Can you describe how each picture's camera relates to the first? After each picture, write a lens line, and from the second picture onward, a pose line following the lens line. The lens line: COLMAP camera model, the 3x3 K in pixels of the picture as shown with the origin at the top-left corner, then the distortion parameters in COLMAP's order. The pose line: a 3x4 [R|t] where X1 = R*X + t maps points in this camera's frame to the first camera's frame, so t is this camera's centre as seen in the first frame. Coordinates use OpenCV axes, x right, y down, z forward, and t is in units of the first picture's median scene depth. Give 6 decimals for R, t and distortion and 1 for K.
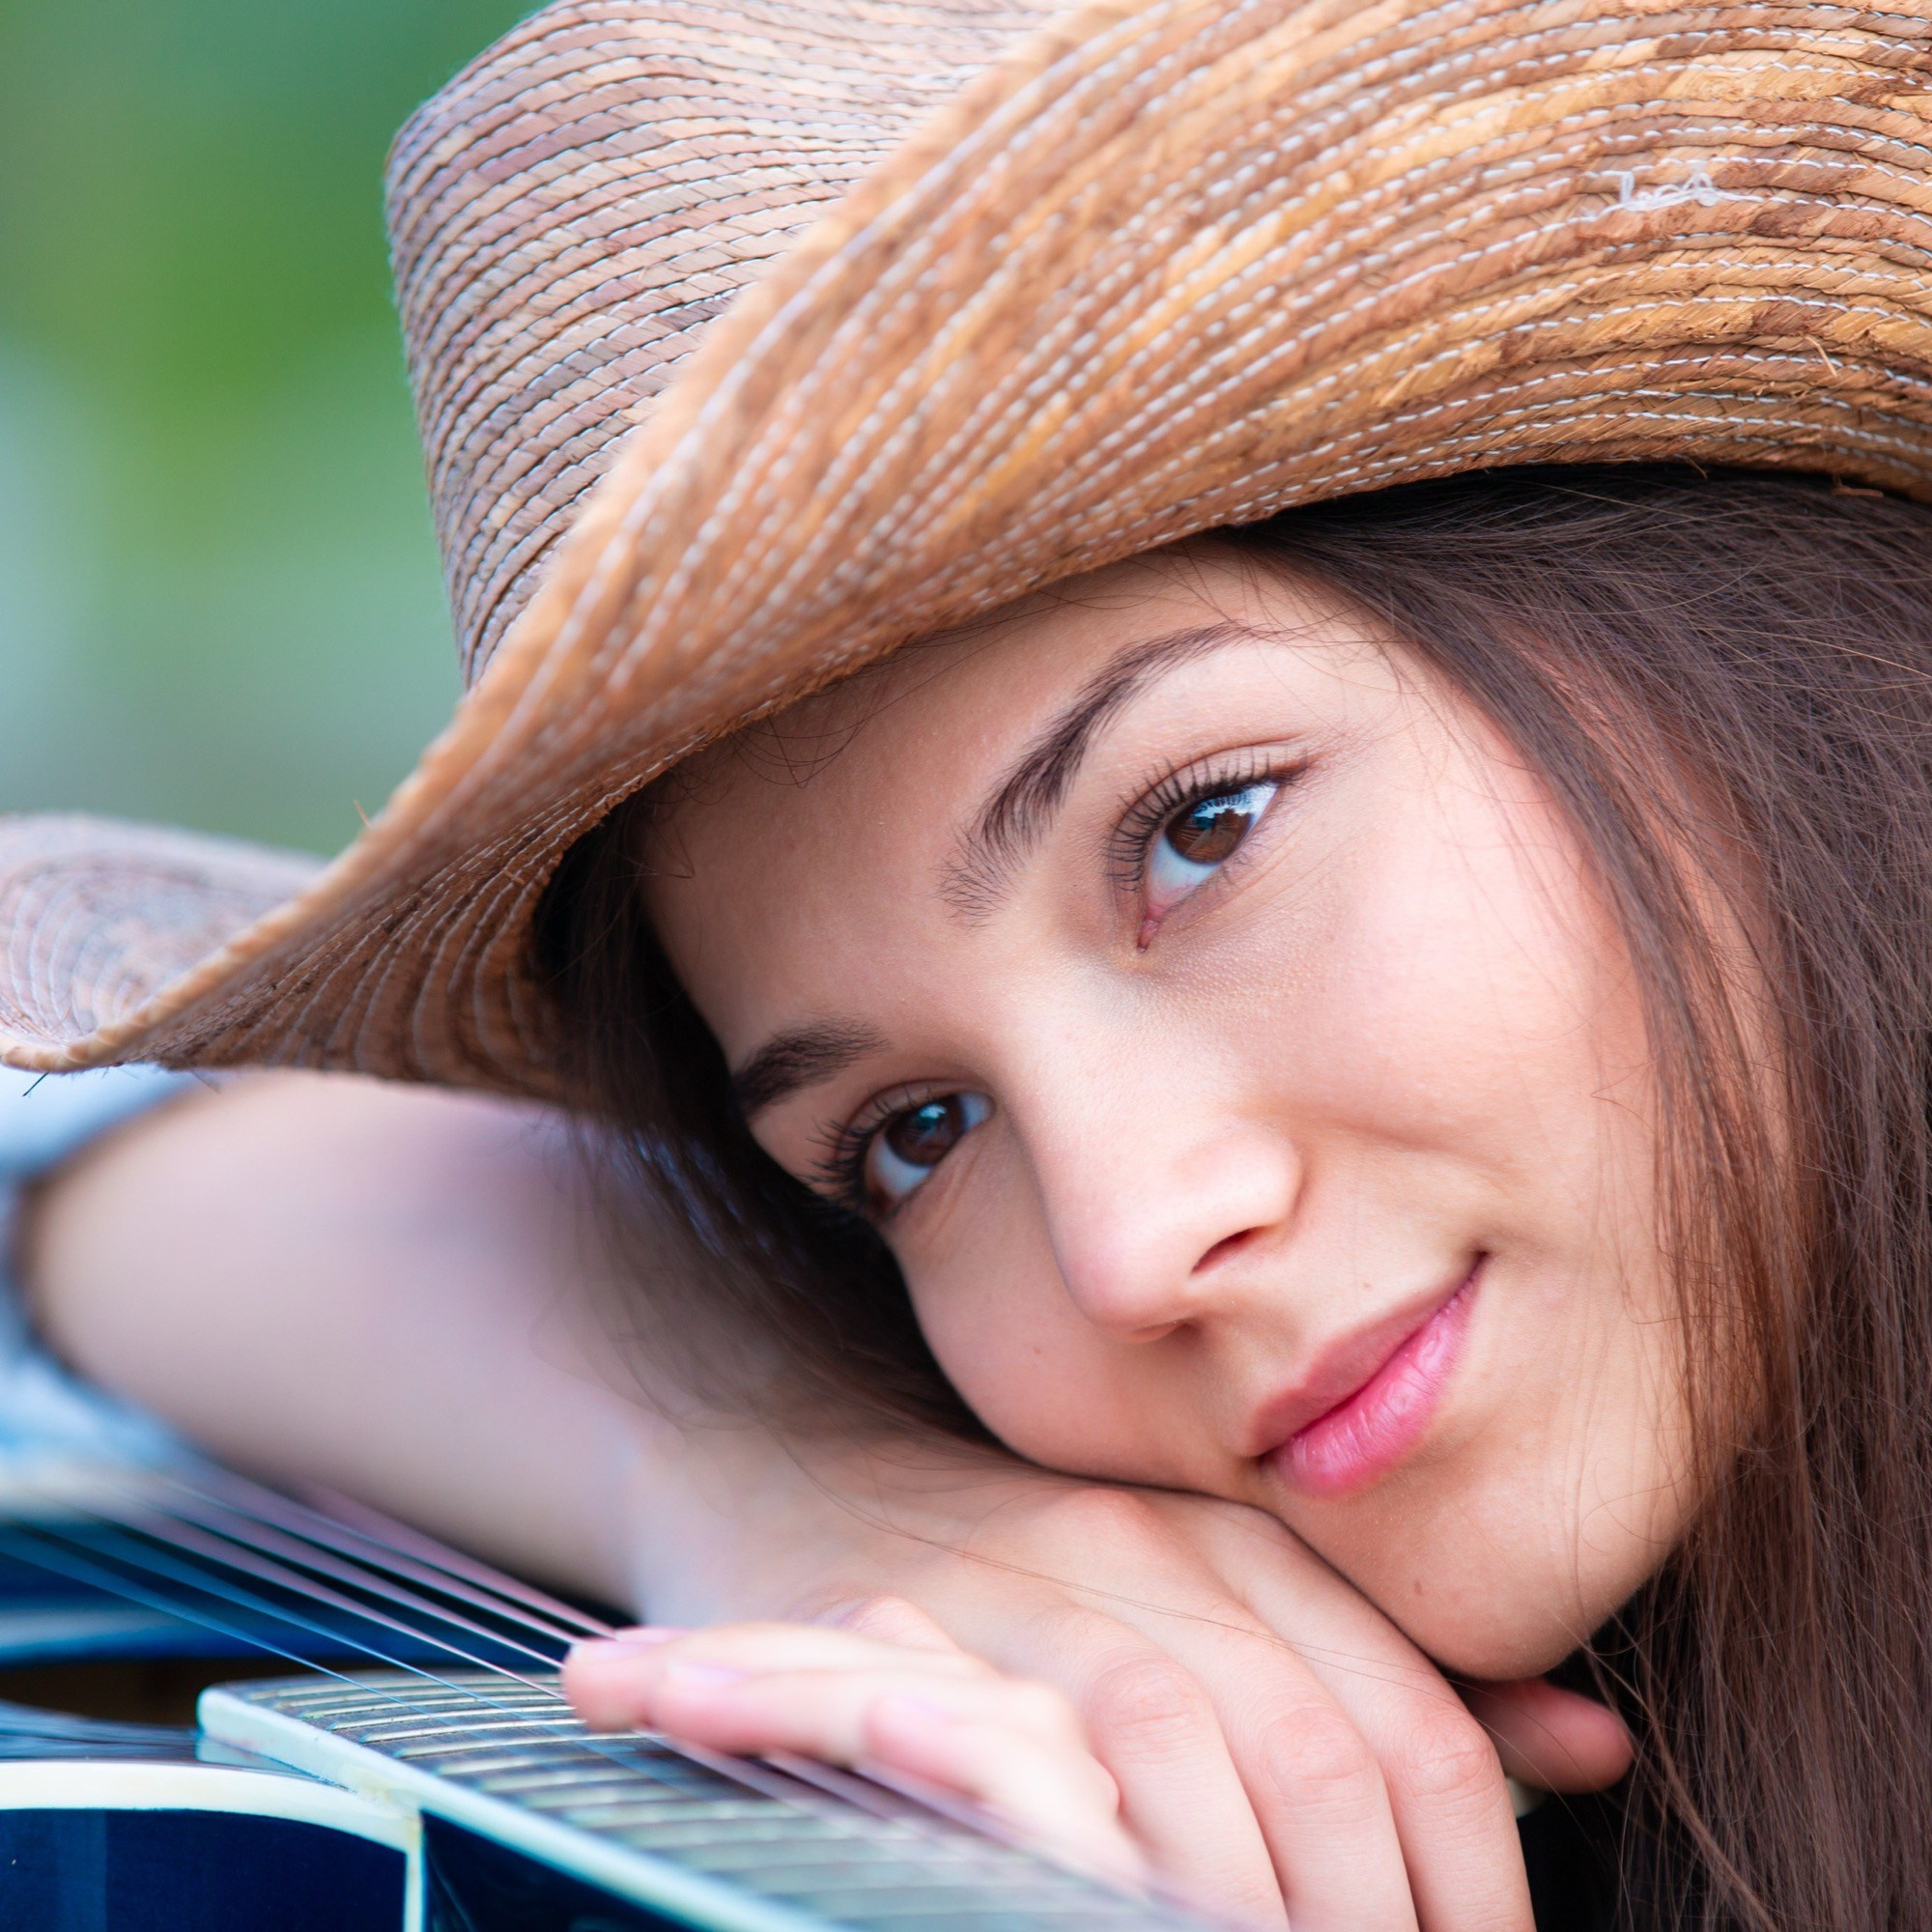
lens RADIAL K [[13551.0, 0, 968.9], [0, 13551.0, 962.3], [0, 0, 1]] dist [1.156578, 0.000000]
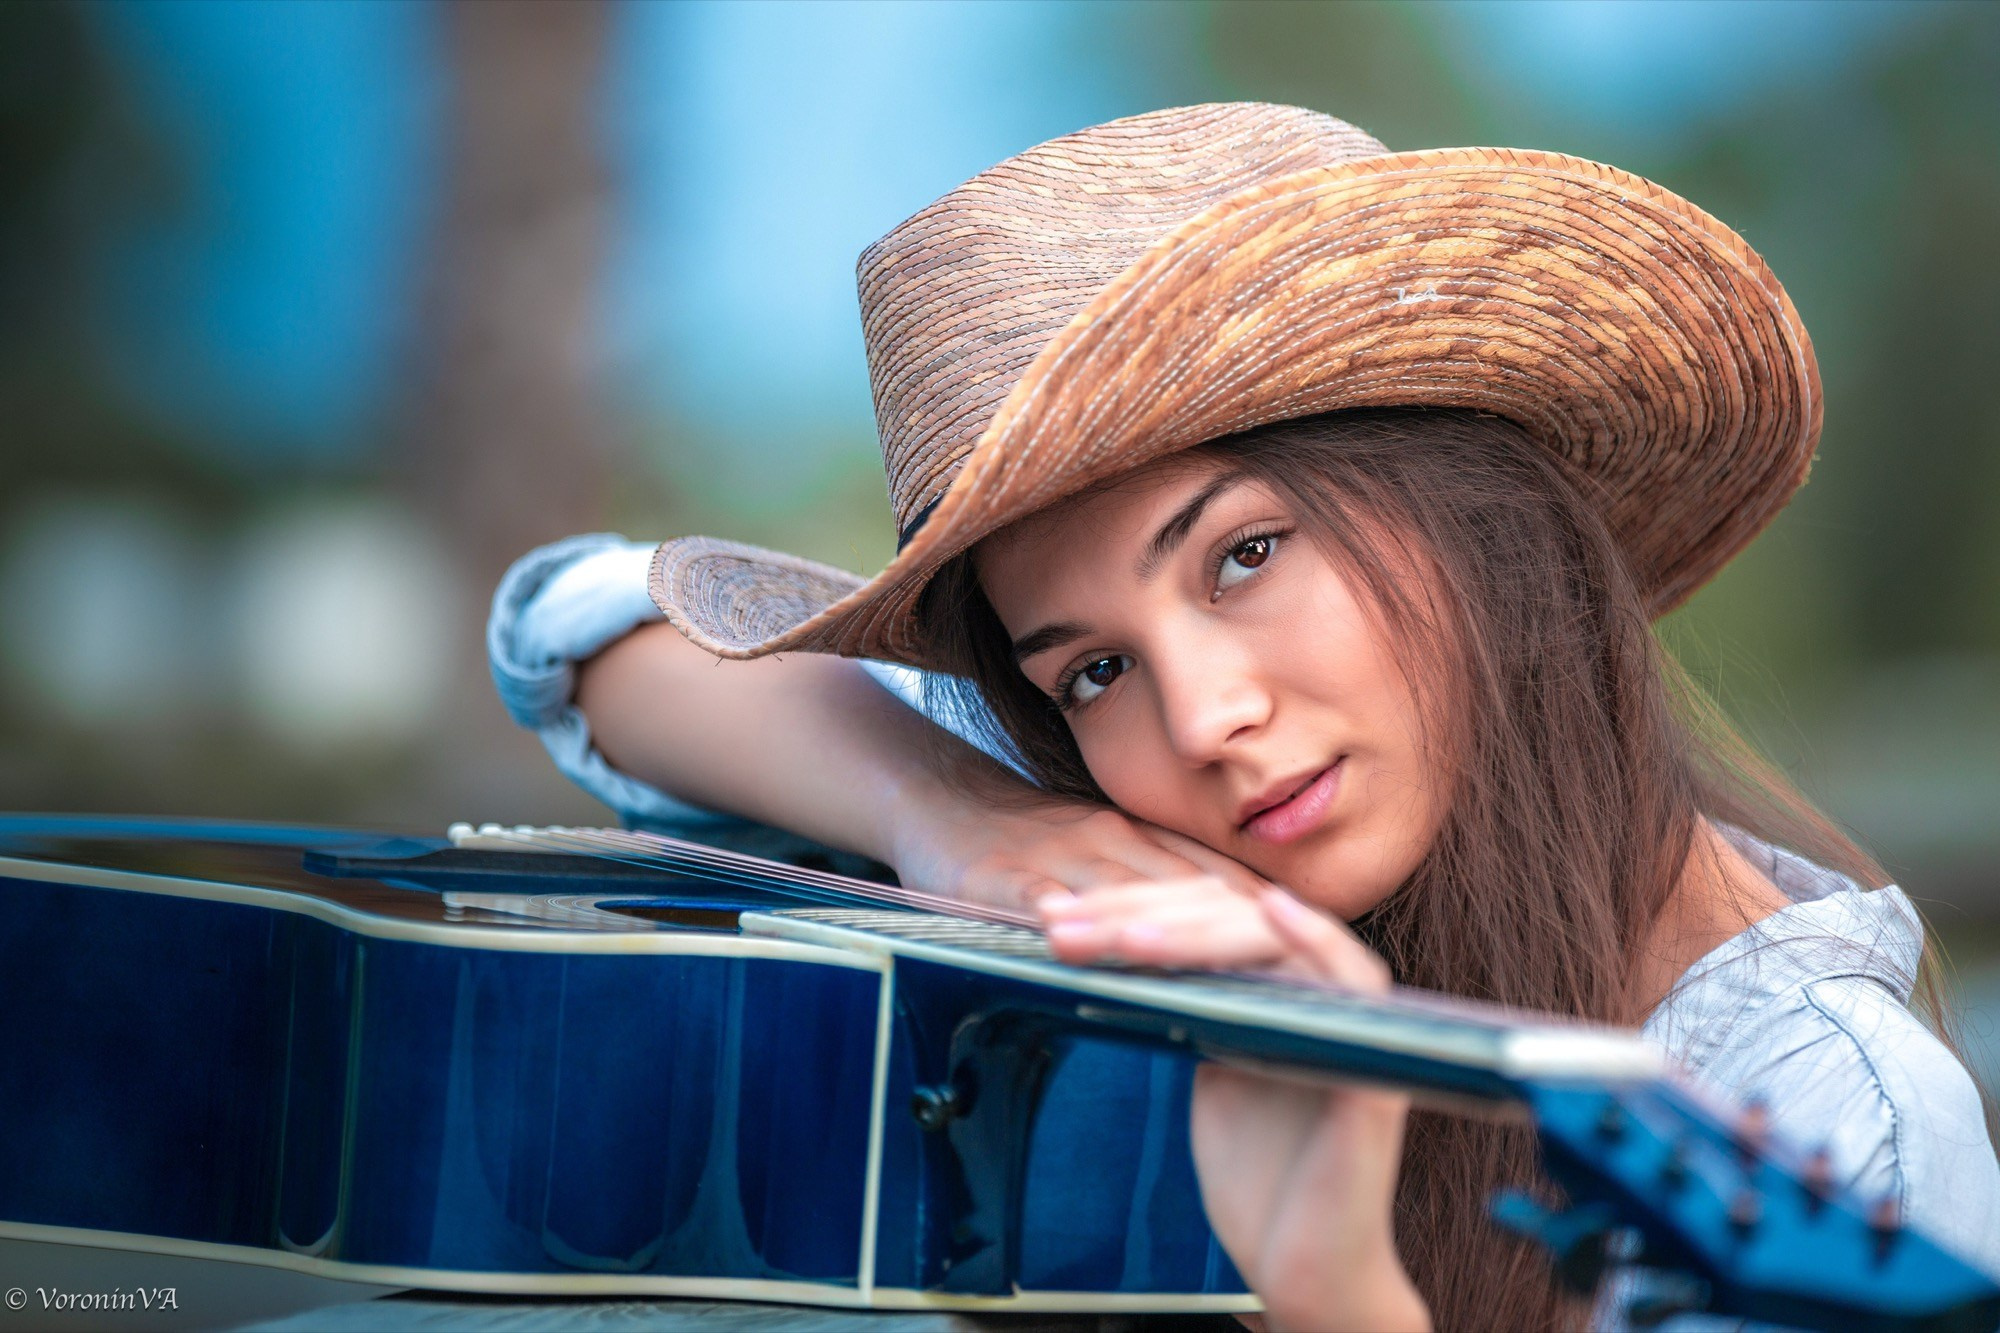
lens RADIAL K [[11605.7, 0, 996.7], [0, 11605.7, 670.2], [0, 0, 1]] dist [2.026001, 0.000000]
pose [[0.992840, 0.004943, 0.119353, -0.266115], [-0.011633, 0.998396, 0.055412, -0.103645], [-0.118888, -0.056404, 0.991304, -1.021541]]
